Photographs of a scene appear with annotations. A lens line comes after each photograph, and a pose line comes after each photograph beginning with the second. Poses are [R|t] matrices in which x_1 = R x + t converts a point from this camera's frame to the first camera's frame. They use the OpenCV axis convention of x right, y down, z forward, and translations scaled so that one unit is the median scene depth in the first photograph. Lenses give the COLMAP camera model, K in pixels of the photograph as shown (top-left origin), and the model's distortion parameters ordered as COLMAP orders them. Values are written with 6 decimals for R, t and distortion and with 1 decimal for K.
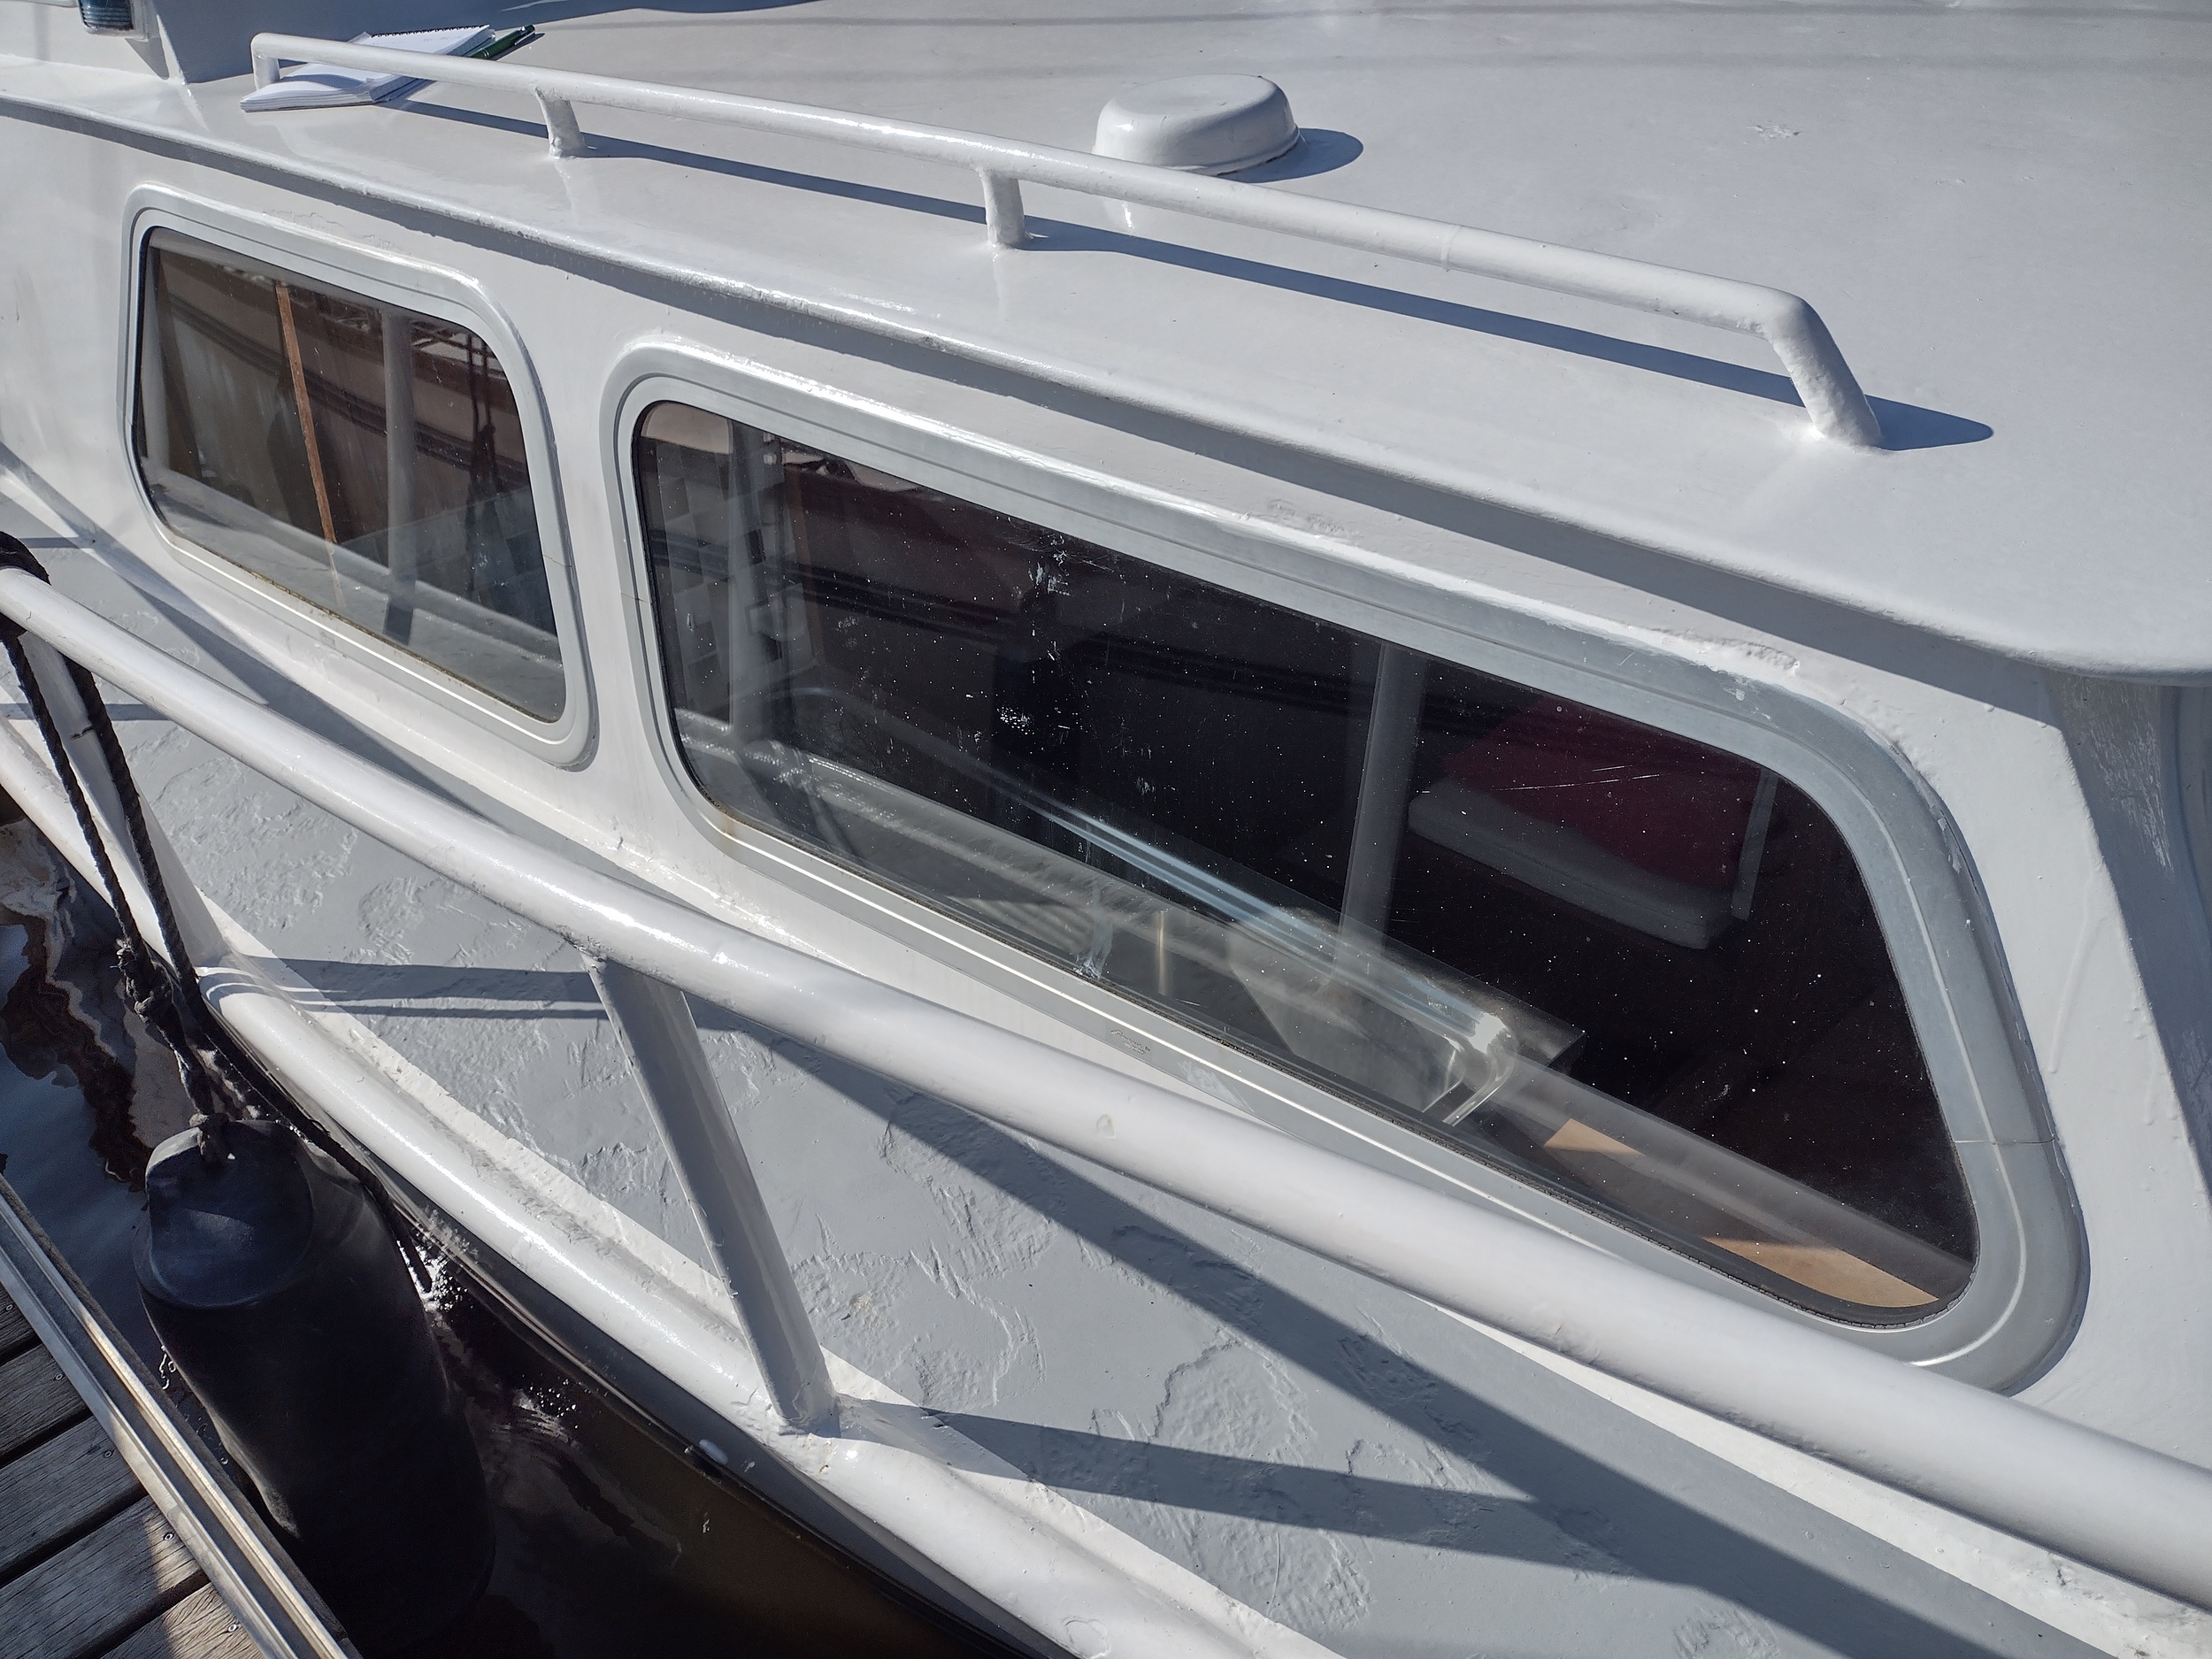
lens RADIAL K [[1680.2, 0, 1106.0], [0, 1680.2, 829.5], [0, 0, 1]] dist [0.003110, -0.013785]
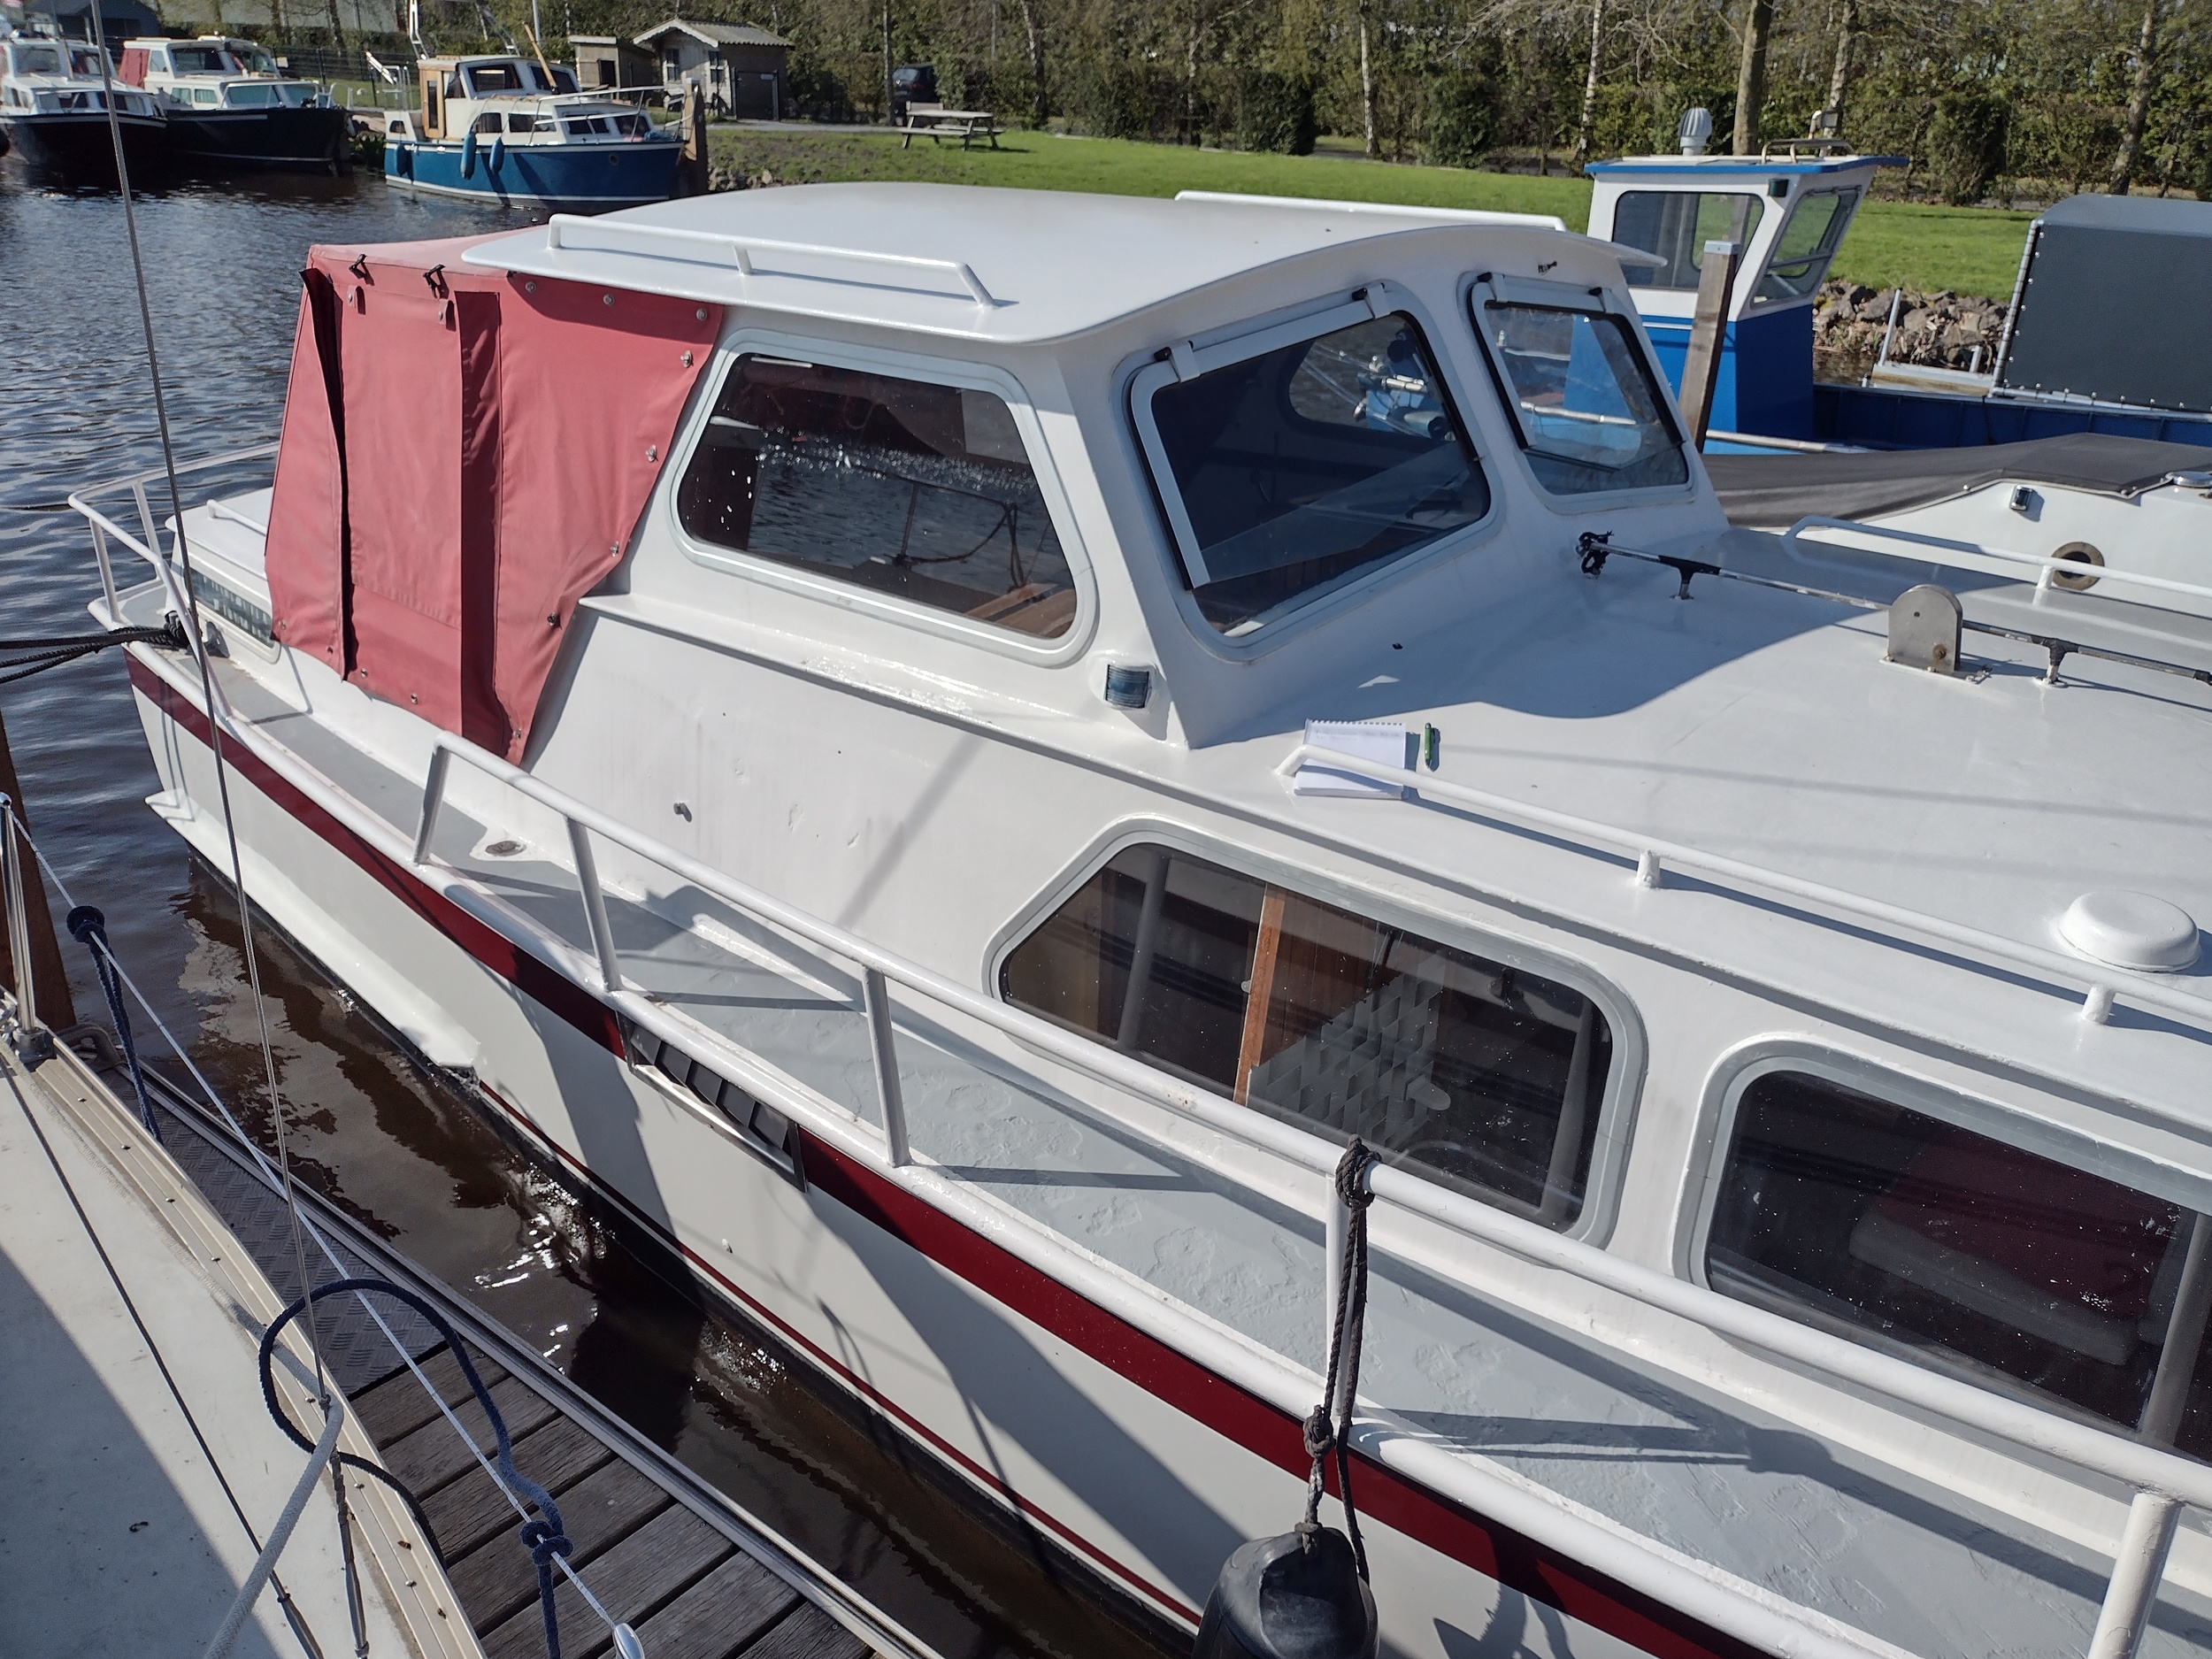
lens RADIAL K [[1680.2, 0, 1106.0], [0, 1680.2, 829.5], [0, 0, 1]] dist [0.003110, -0.013785]
pose [[0.997128, 0.017172, 0.073757, -0.857635], [-0.006643, 0.990032, -0.140686, -0.210086], [-0.075438, 0.139792, 0.987303, -0.459209]]
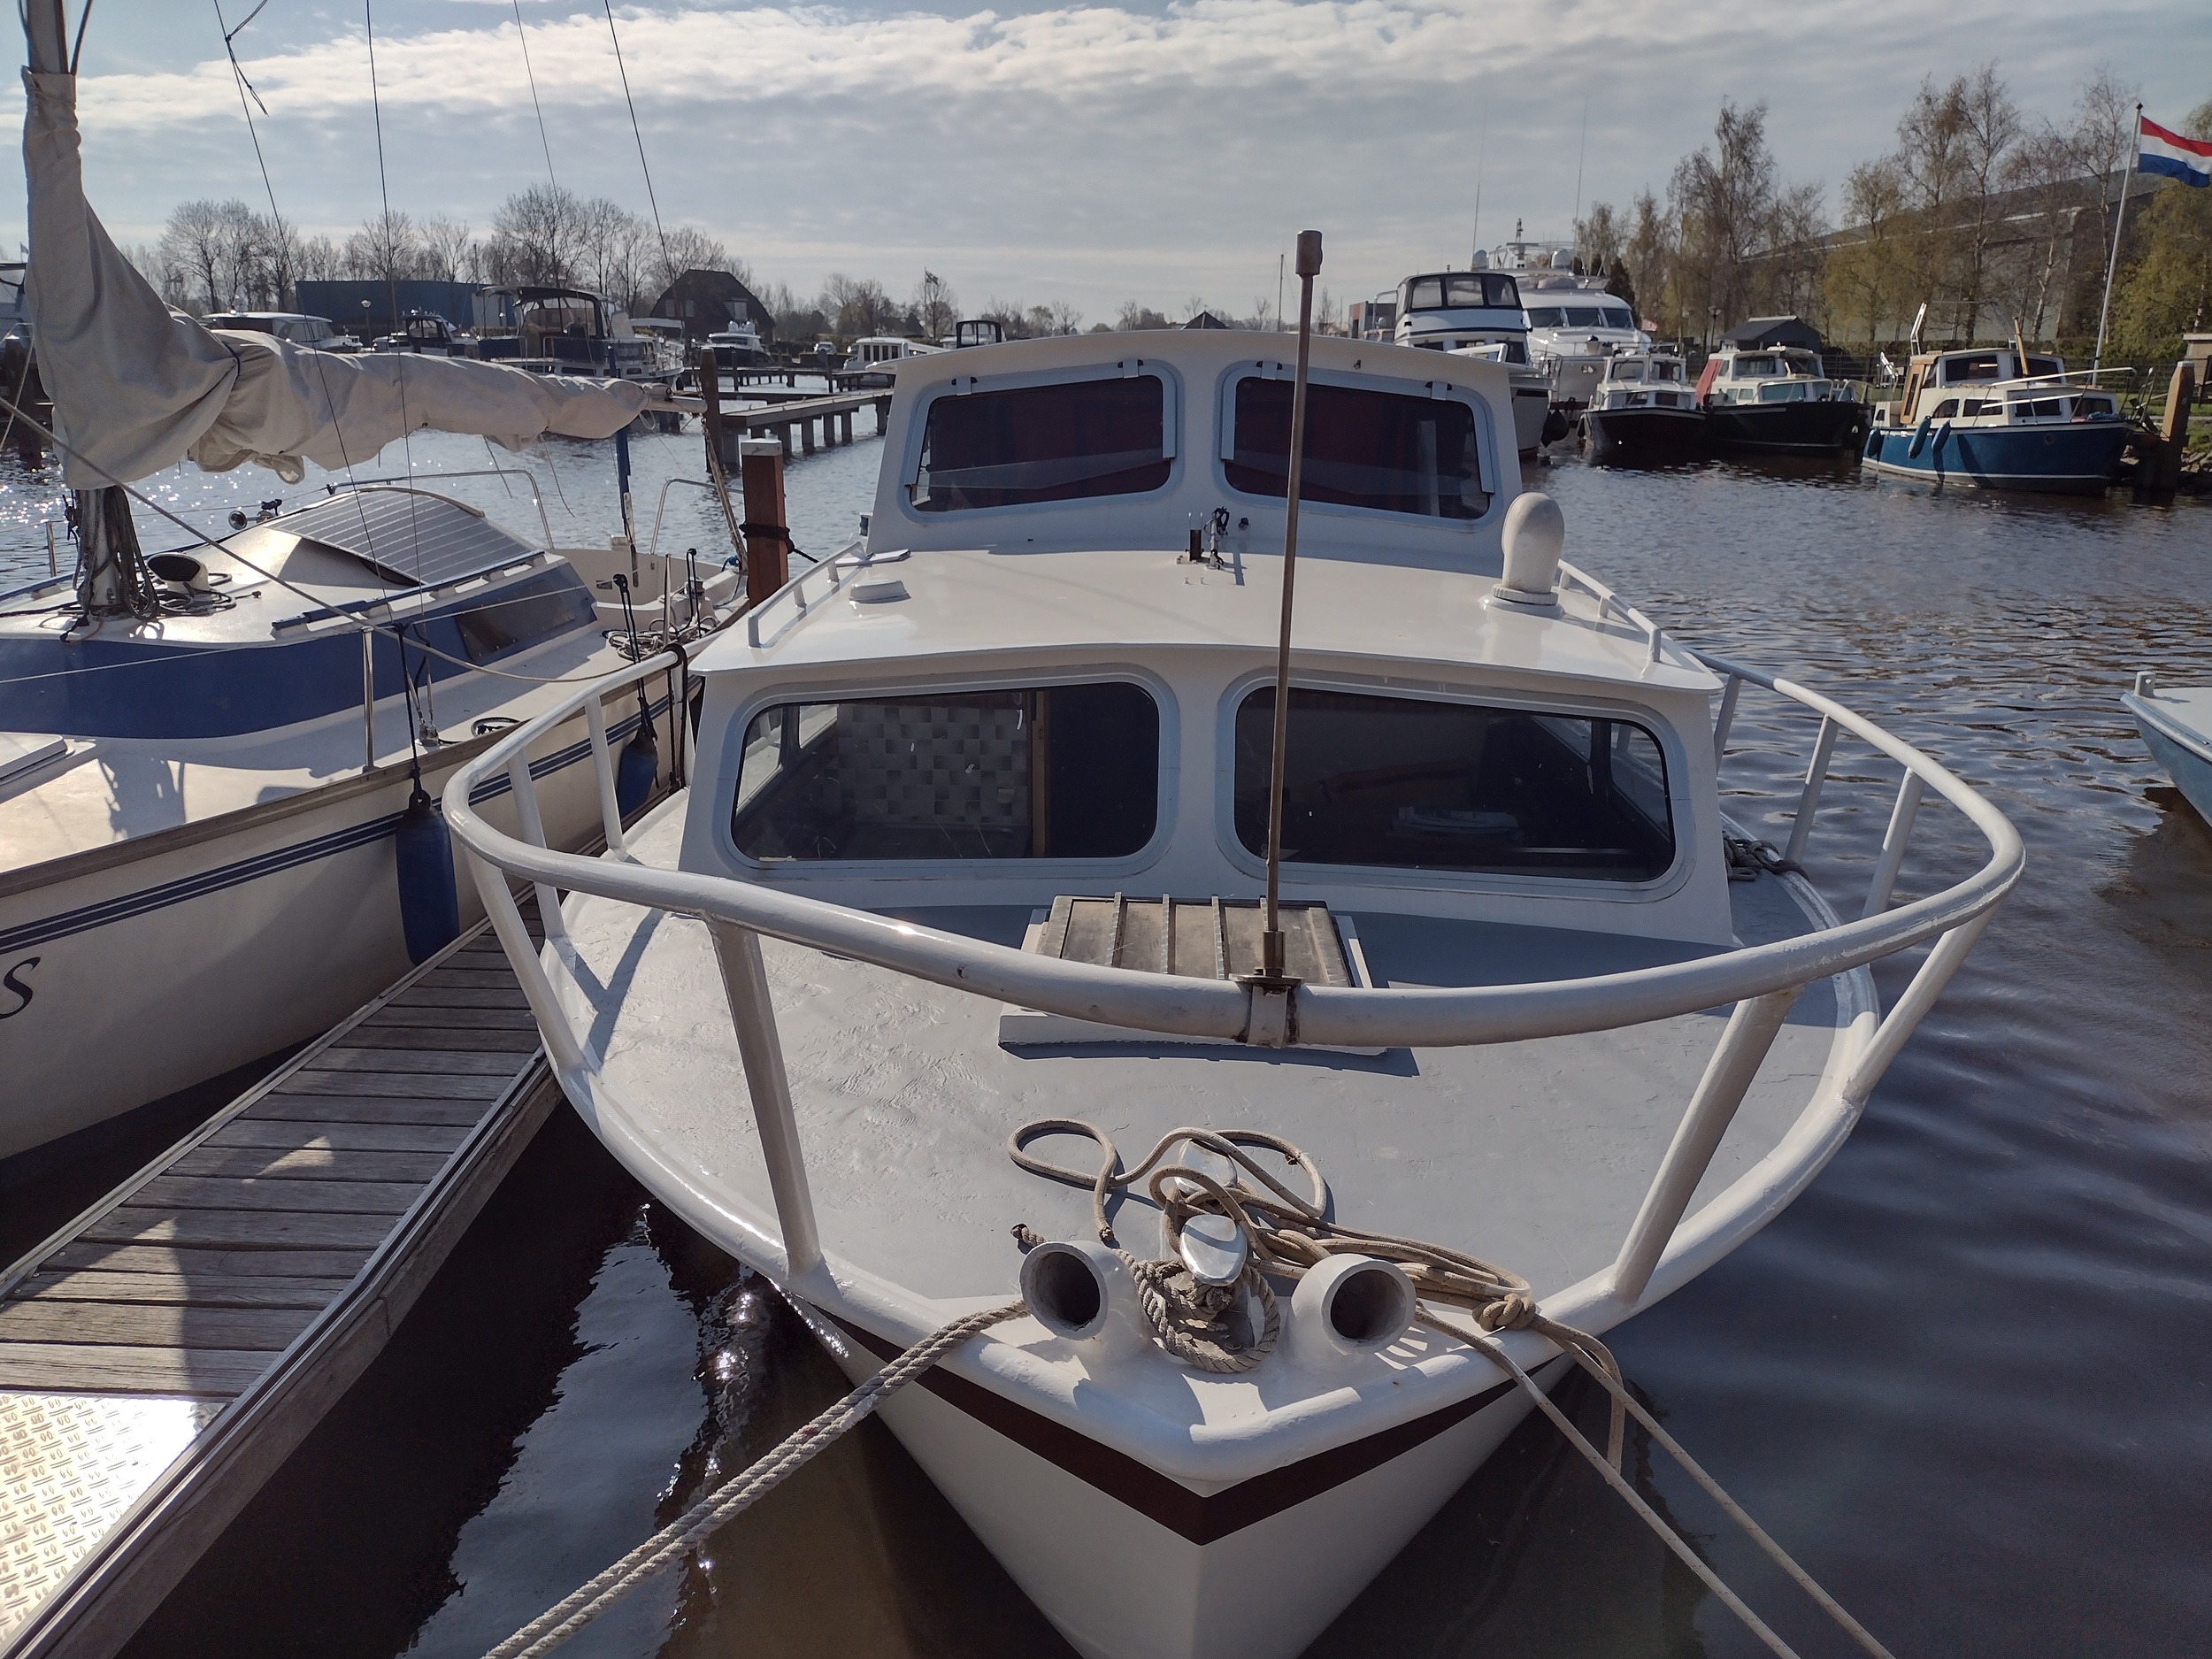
lens RADIAL K [[1679.8, 0, 1076.4], [0, 1679.8, 832.1], [0, 0, 1]] dist [0.000856, -0.003915]
pose [[0.634870, 0.211391, -0.743137, 2.404624], [-0.415311, 0.904436, -0.097531, 0.146095], [0.651503, 0.370553, 0.661993, -0.609211]]
